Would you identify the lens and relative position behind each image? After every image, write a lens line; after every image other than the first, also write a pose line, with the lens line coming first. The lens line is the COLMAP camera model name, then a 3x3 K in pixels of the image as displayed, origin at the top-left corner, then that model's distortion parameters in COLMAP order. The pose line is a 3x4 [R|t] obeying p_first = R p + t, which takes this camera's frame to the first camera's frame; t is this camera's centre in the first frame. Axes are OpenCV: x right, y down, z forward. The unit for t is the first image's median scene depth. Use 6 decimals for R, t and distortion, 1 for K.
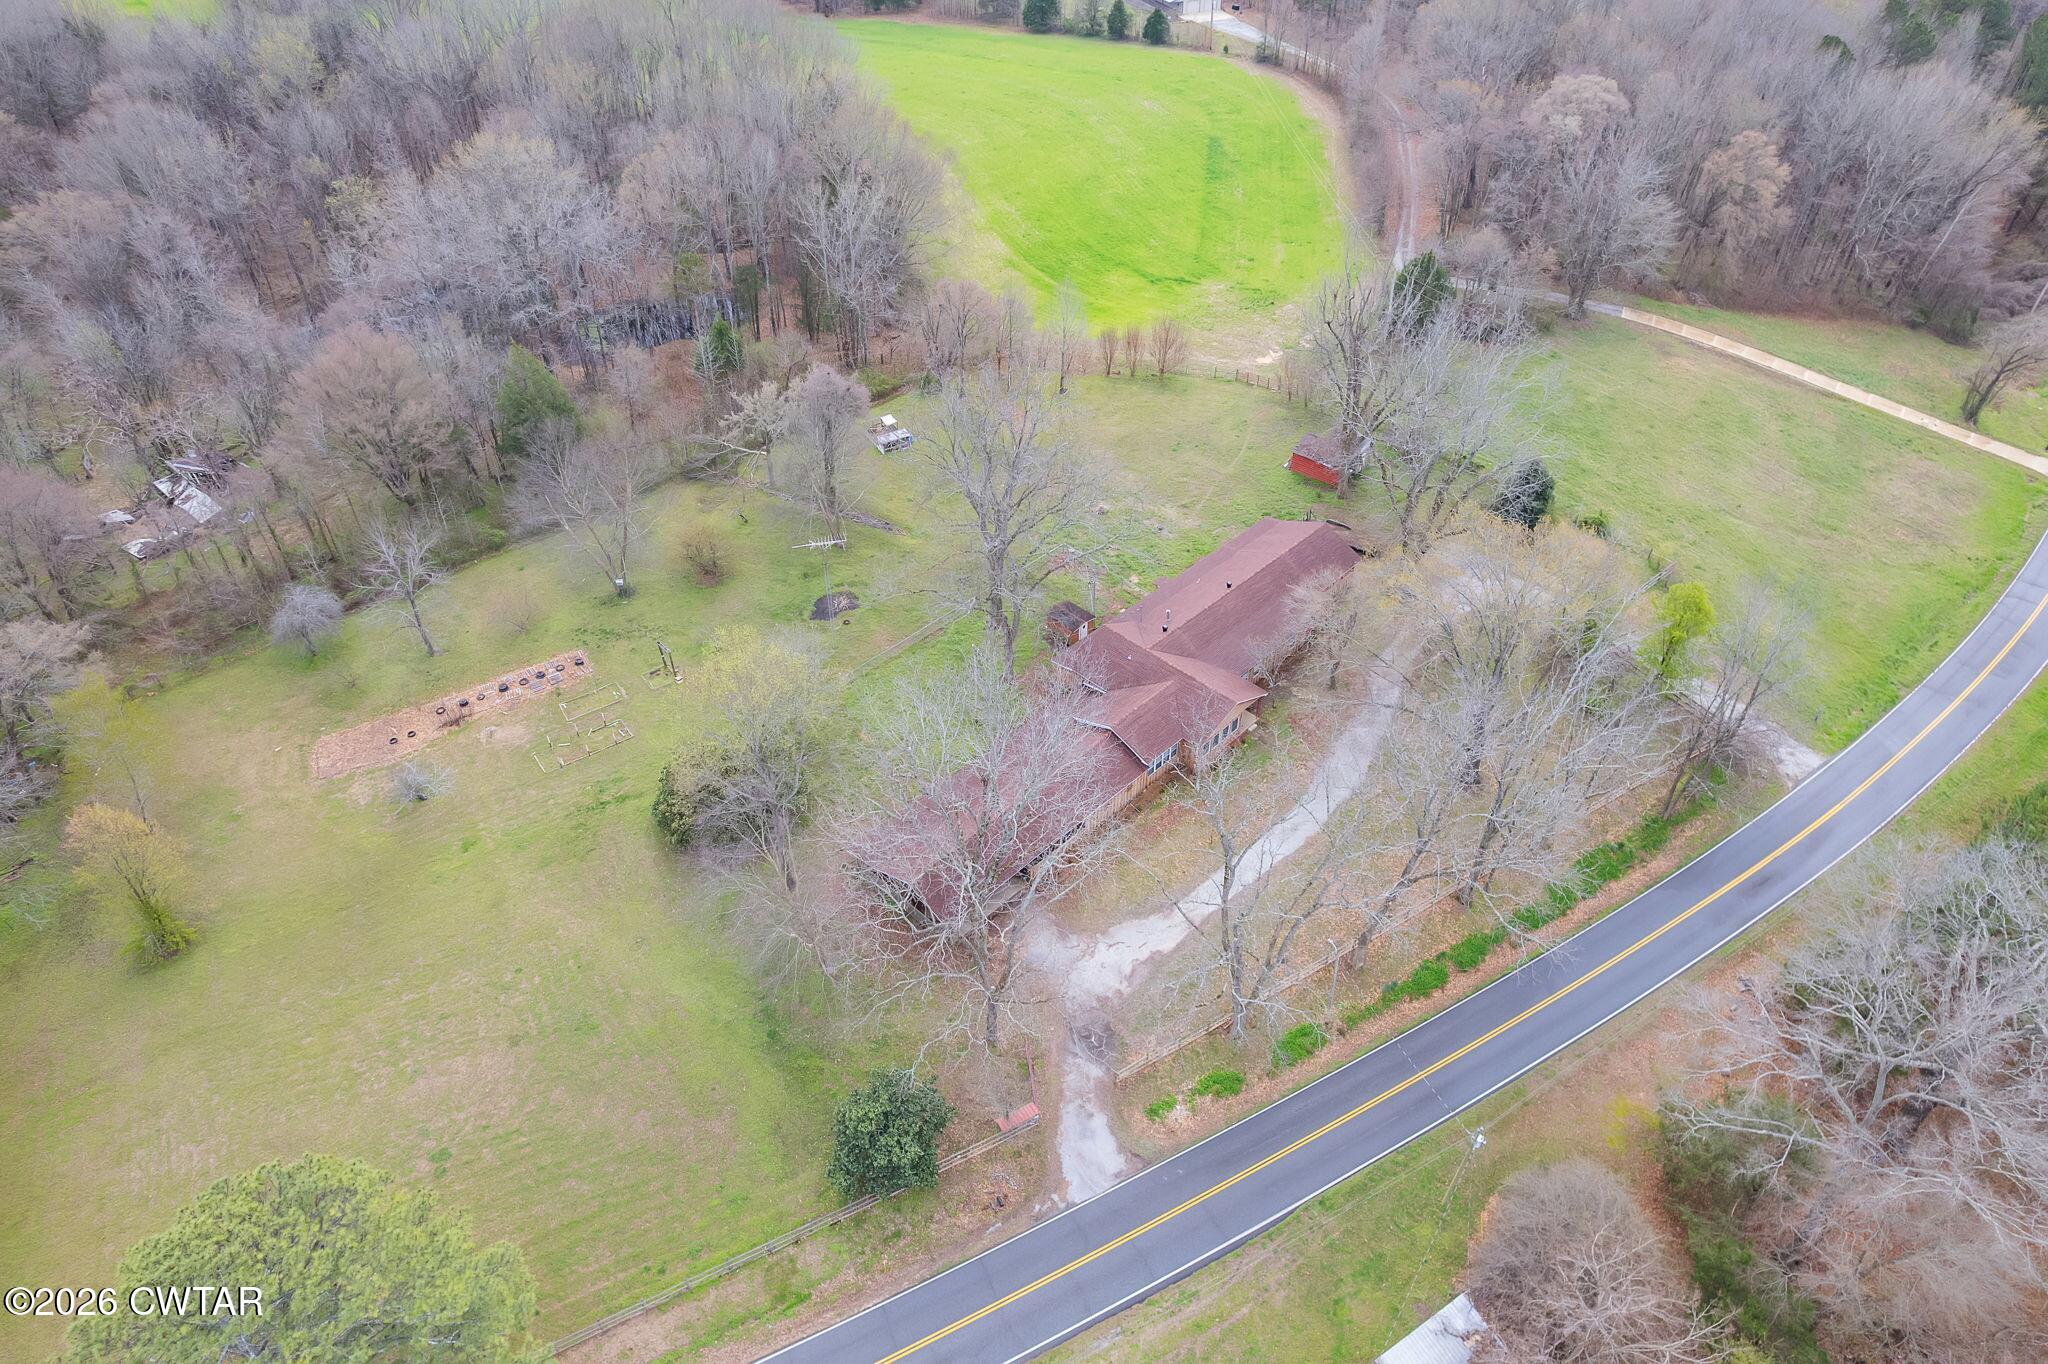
lens RADIAL K [[1312.4, 0, 1027.1], [0, 1312.4, 726.3], [0, 0, 1]] dist [-0.083469, 0.070181]
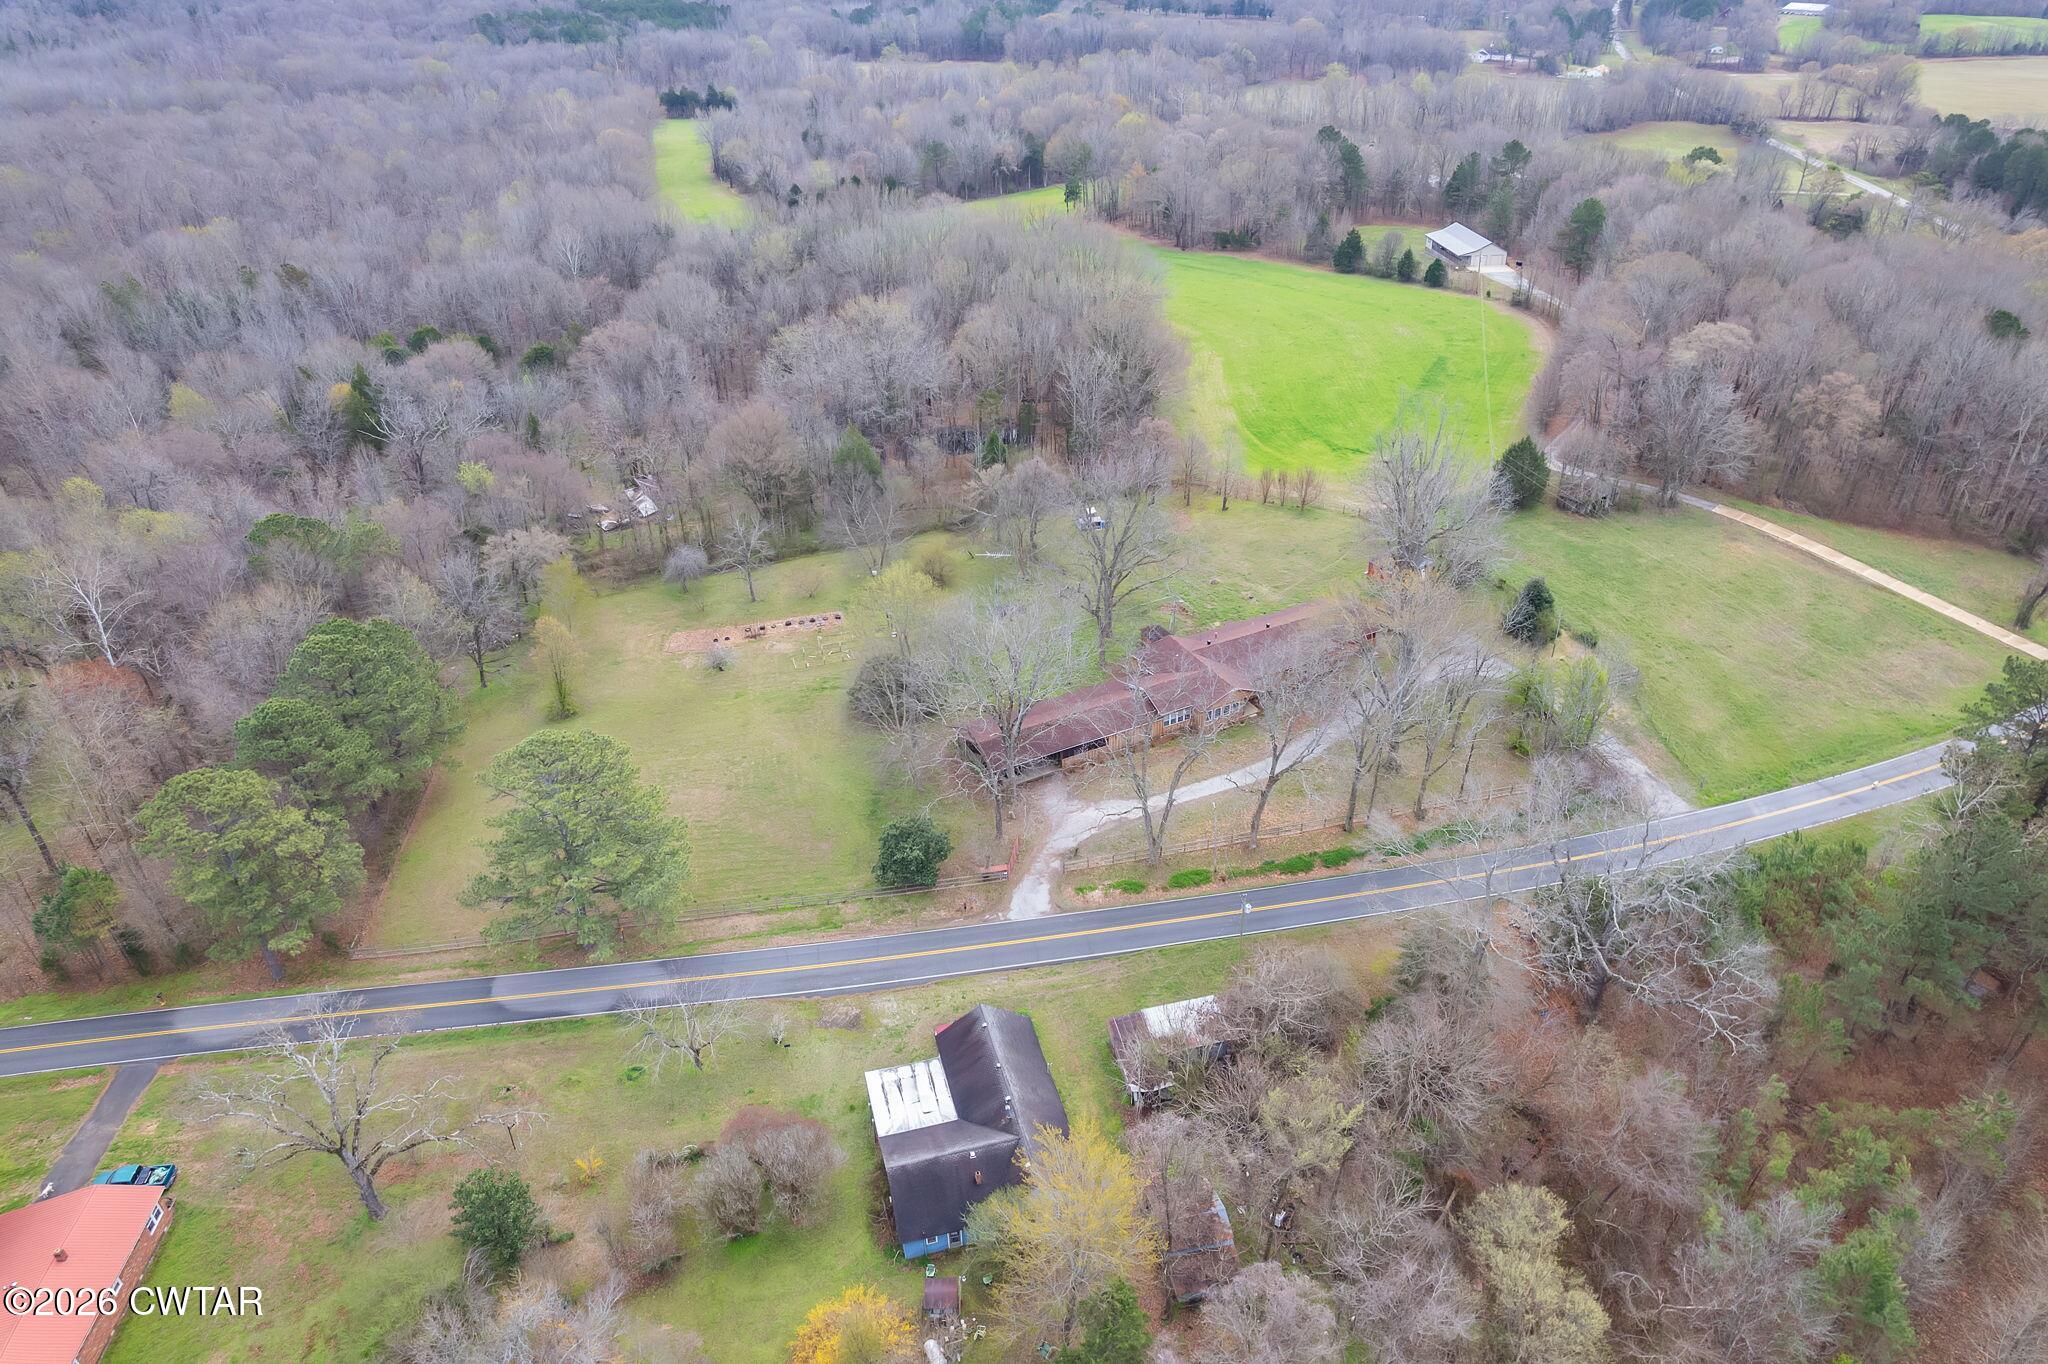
lens RADIAL K [[1312.4, 0, 1027.1], [0, 1312.4, 726.3], [0, 0, 1]] dist [-0.083469, 0.070181]
pose [[0.946798, 0.156266, -0.281345, 0.293469], [-0.198877, 0.971400, -0.129734, 0.211353], [0.253025, 0.178785, 0.950797, -0.355794]]
